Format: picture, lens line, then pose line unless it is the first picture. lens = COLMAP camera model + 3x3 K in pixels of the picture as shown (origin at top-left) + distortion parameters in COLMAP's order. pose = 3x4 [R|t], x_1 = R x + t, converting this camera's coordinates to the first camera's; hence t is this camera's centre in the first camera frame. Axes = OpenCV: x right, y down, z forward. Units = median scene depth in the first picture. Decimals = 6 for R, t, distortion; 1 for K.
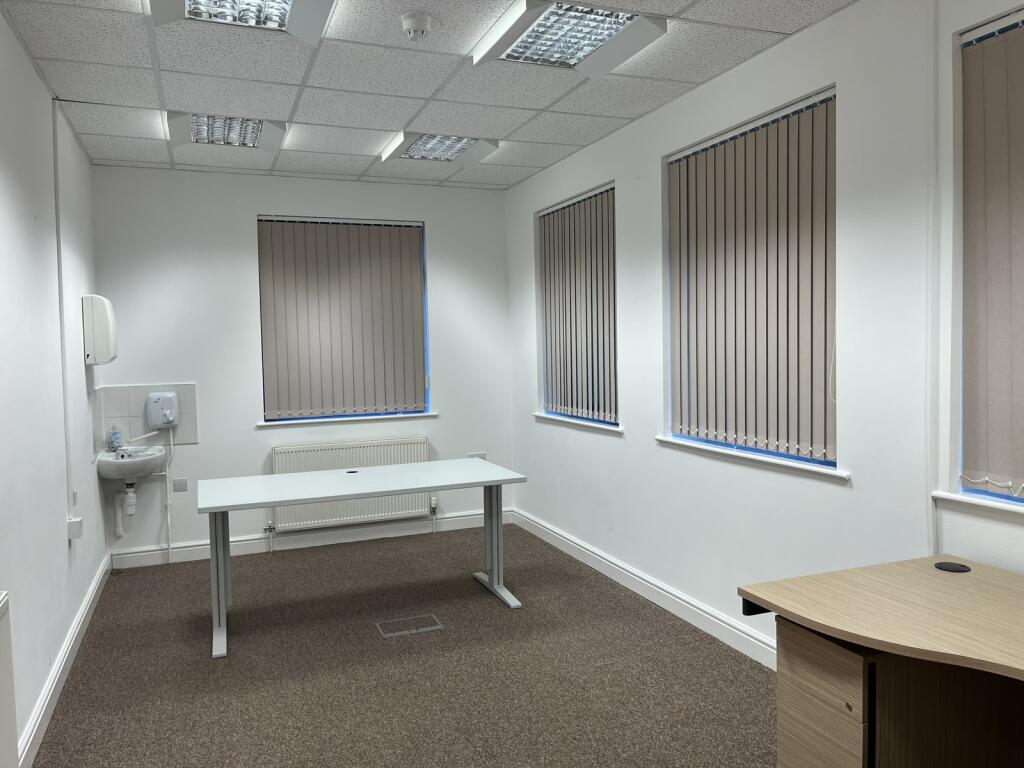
lens RADIAL K [[760.3, 0, 512.0], [0, 760.3, 384.0], [0, 0, 1]] dist [0.005389, 0.001415]
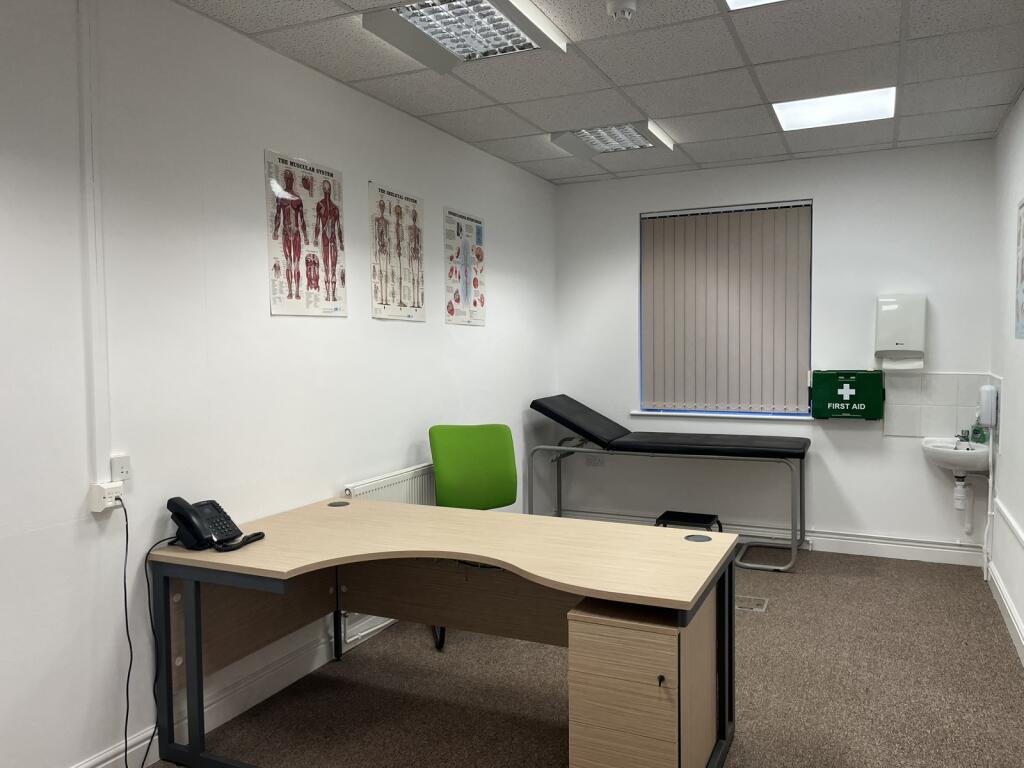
lens RADIAL K [[779.7, 0, 512.0], [0, 779.7, 384.0], [0, 0, 1]] dist [0.000532, -0.000052]
pose [[0.679119, 0.054526, -0.732000, 0.343680], [-0.044586, 0.998460, 0.033010, -0.015244], [0.732673, 0.010219, 0.680504, 0.142853]]
